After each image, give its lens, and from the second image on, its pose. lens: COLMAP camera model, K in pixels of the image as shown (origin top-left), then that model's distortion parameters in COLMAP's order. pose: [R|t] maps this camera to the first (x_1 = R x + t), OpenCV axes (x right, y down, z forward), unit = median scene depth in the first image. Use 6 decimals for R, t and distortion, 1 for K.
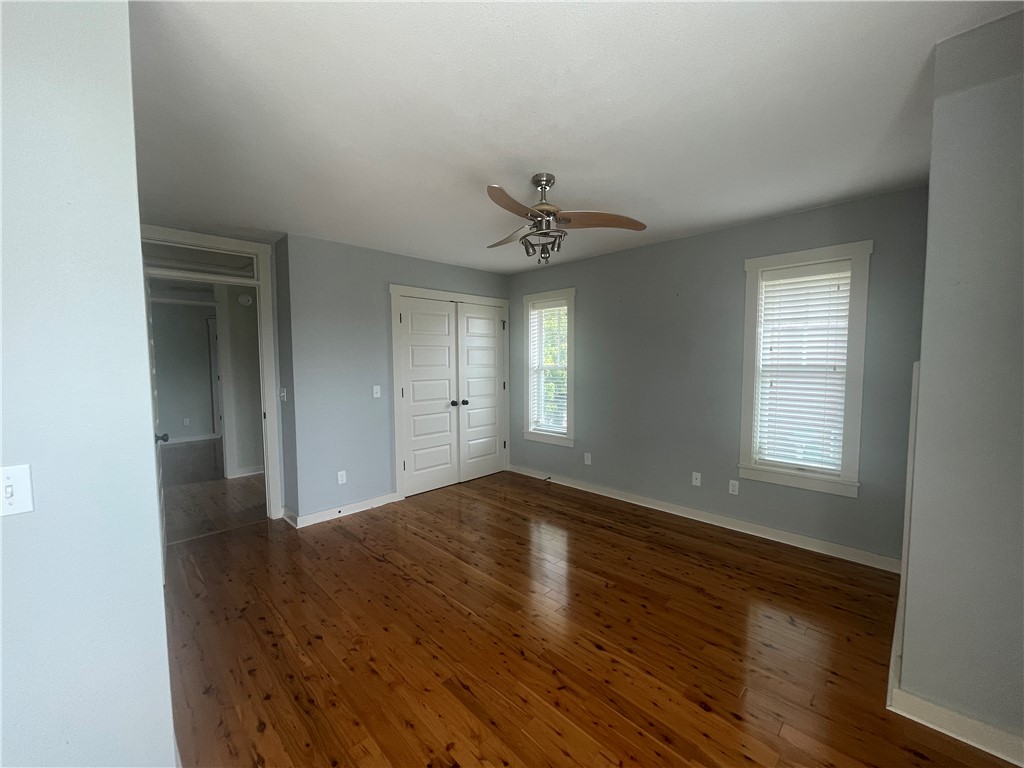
lens RADIAL K [[417.0, 0, 512.0], [0, 417.0, 384.0], [0, 0, 1]] dist [0.010052, 0.000272]
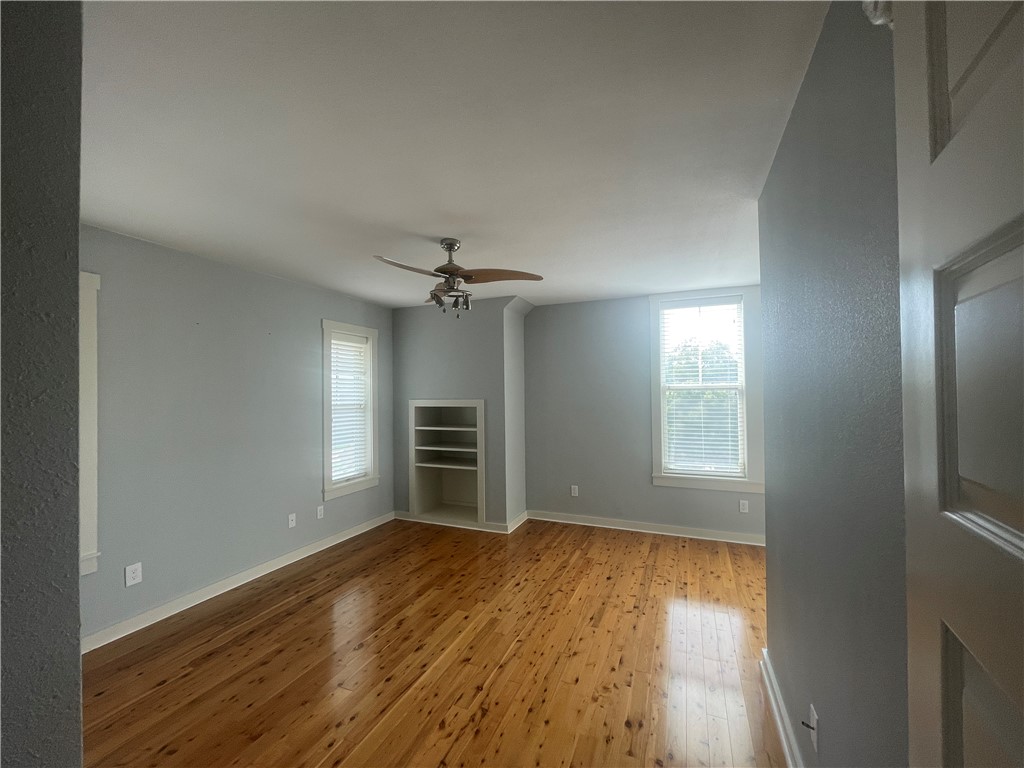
lens RADIAL K [[417.0, 0, 512.0], [0, 417.0, 384.0], [0, 0, 1]] dist [0.010052, 0.000272]
pose [[-0.381463, 0.034171, 0.923752, -0.840078], [0.064333, 0.997875, -0.010347, -0.064322], [-0.922143, 0.055481, -0.382851, 1.069684]]
